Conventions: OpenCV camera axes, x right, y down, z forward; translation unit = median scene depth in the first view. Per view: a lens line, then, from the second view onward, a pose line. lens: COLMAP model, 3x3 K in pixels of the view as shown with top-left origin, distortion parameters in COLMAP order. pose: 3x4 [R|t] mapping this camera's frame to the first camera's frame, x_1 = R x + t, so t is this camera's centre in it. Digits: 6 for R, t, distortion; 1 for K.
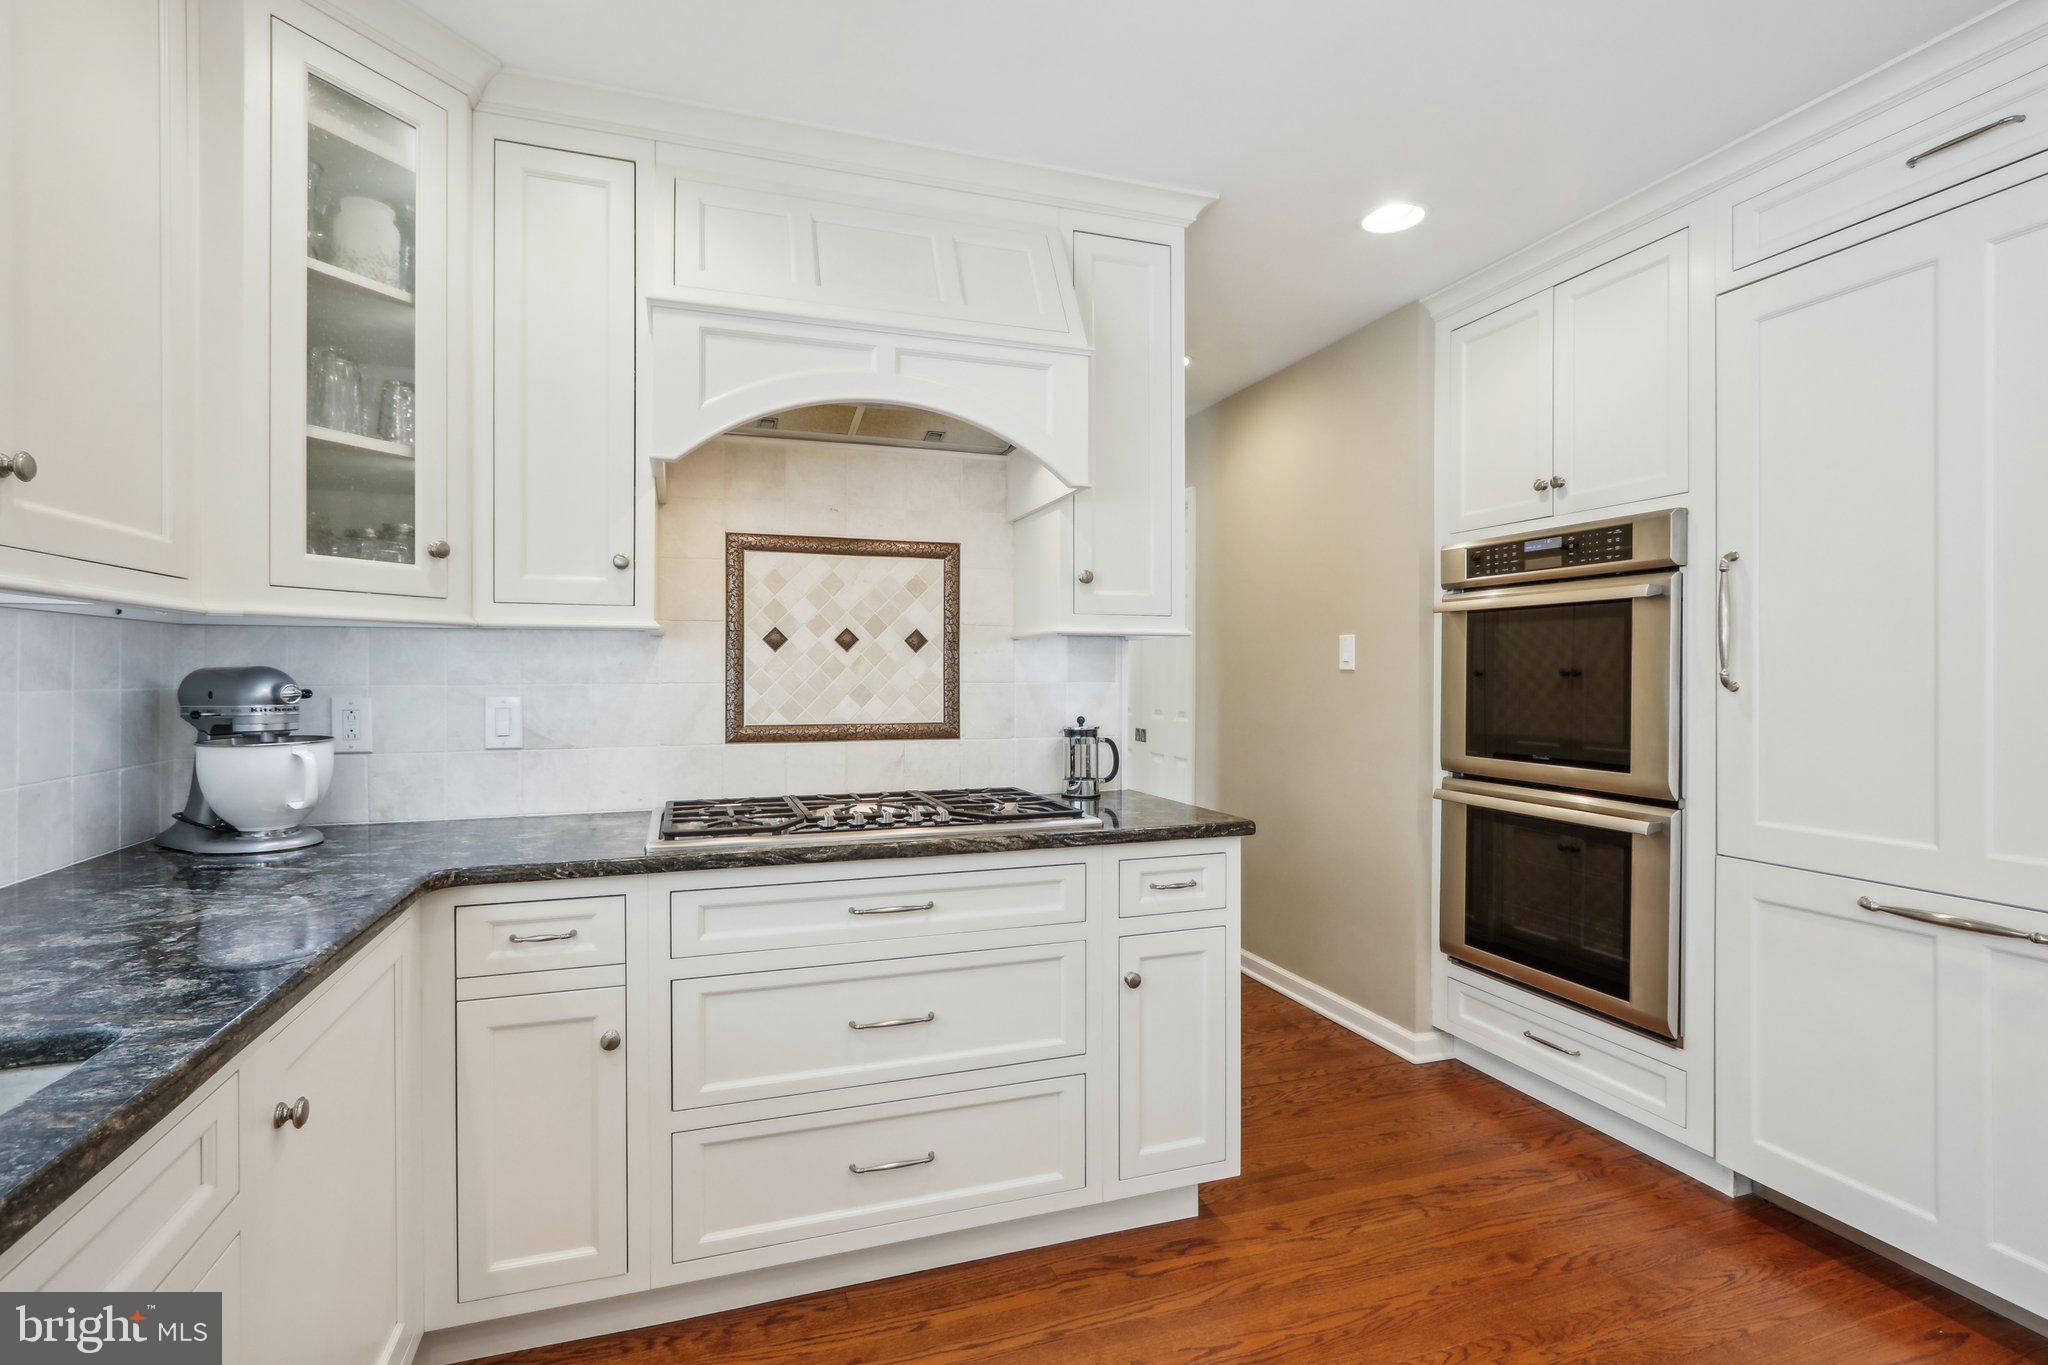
lens RADIAL K [[957.1, 0, 1001.8], [0, 957.1, 678.8], [0, 0, 1]] dist [-0.010530, 0.003889]
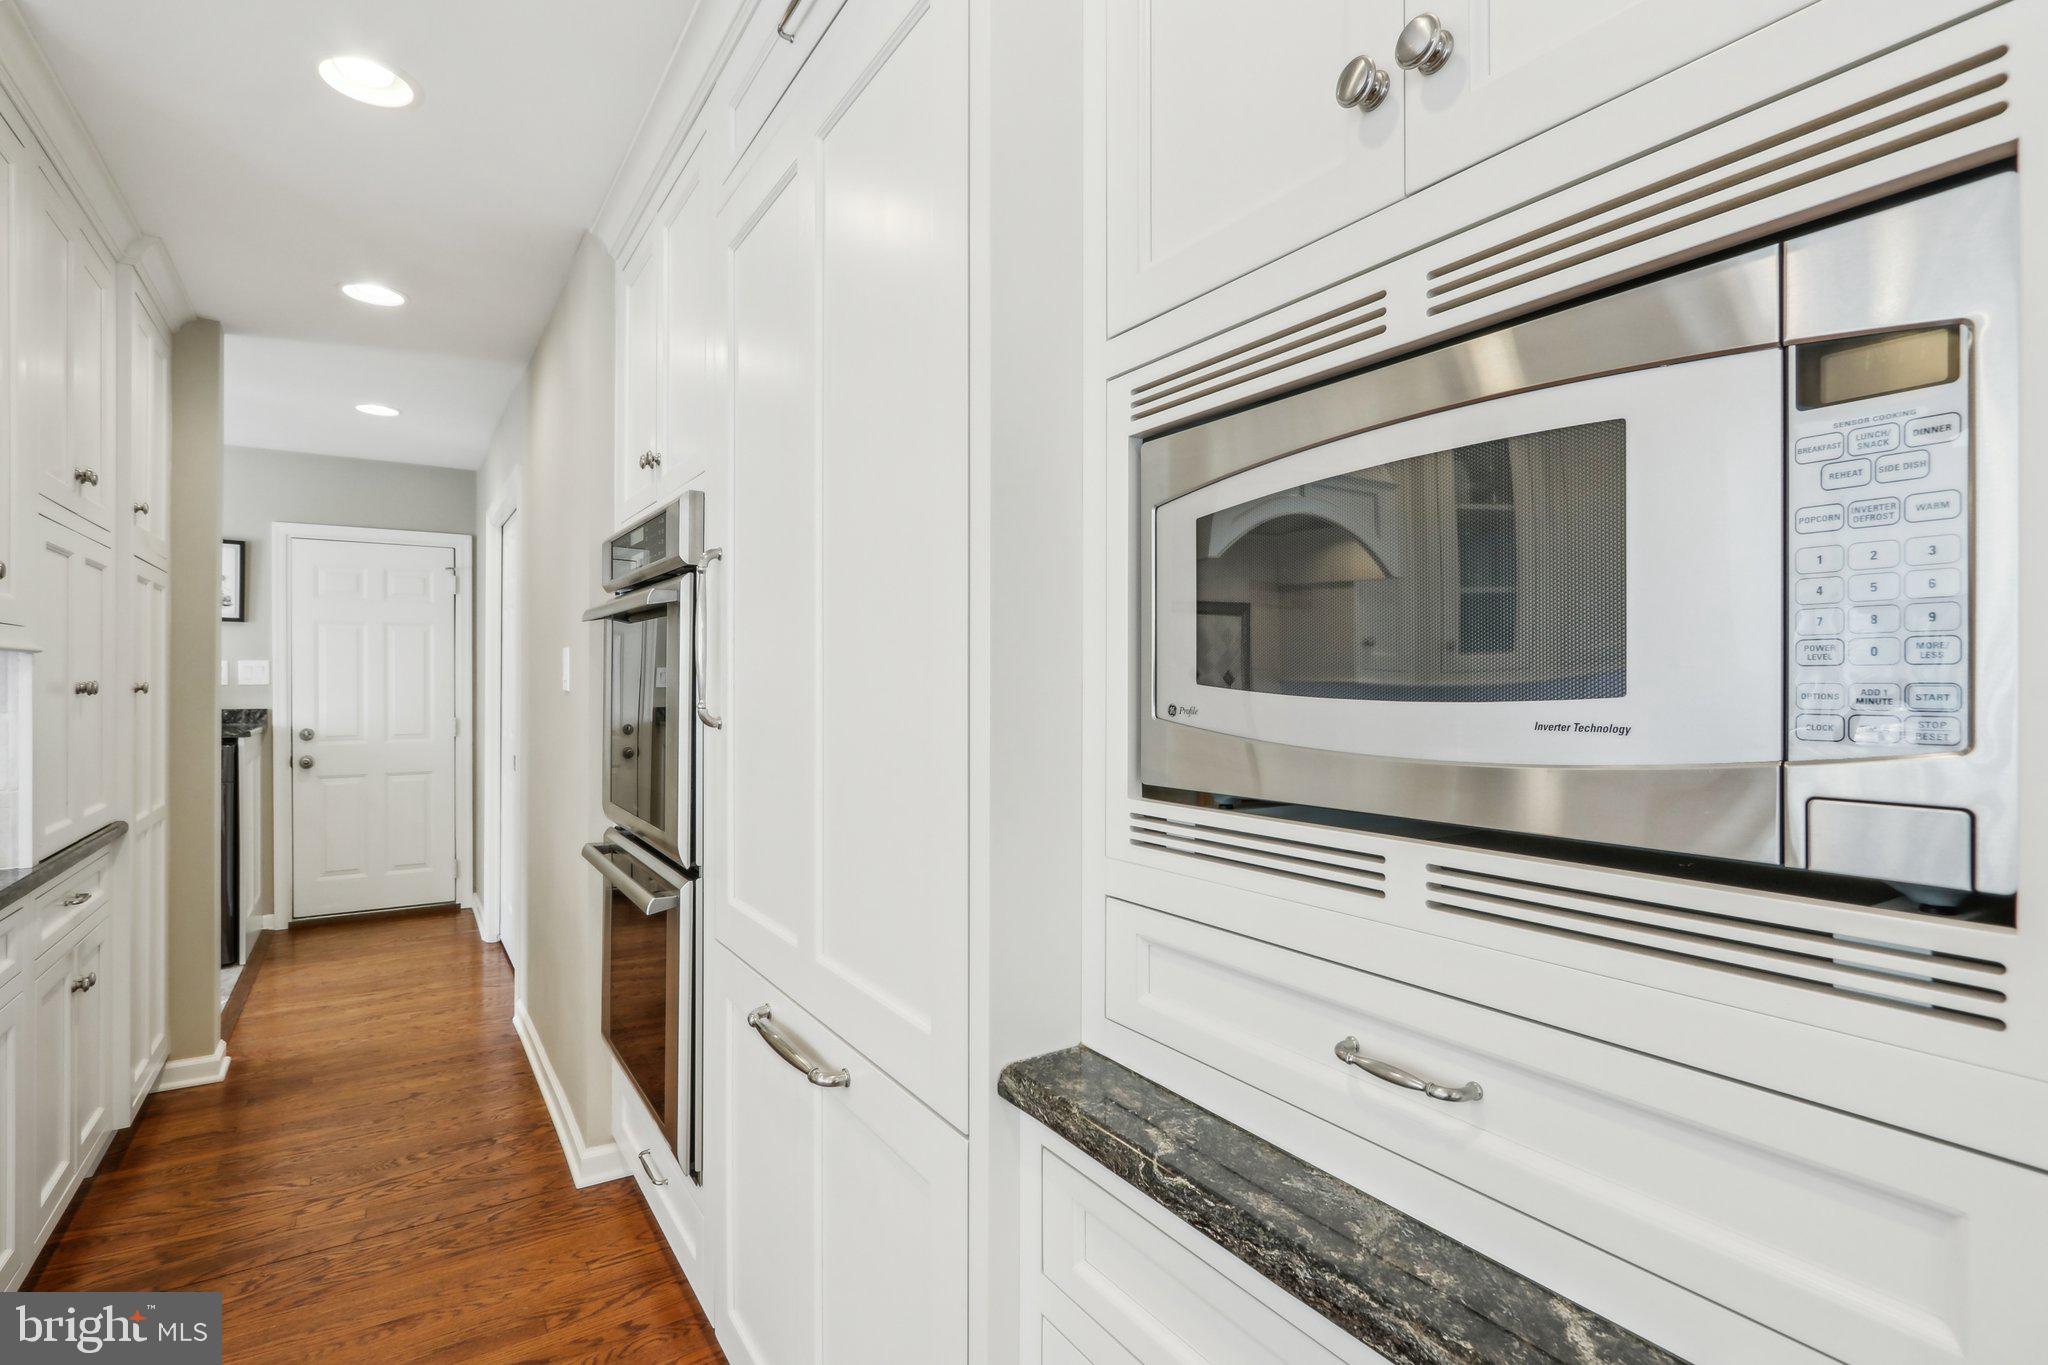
lens RADIAL K [[966.8, 0, 1007.9], [0, 966.8, 682.3], [0, 0, 1]] dist [-0.016112, -0.000679]
pose [[0.969901, 0.005092, 0.243446, 0.737569], [-0.004262, 0.999983, -0.003935, -0.021240], [-0.243462, 0.002779, 0.969906, 0.175502]]
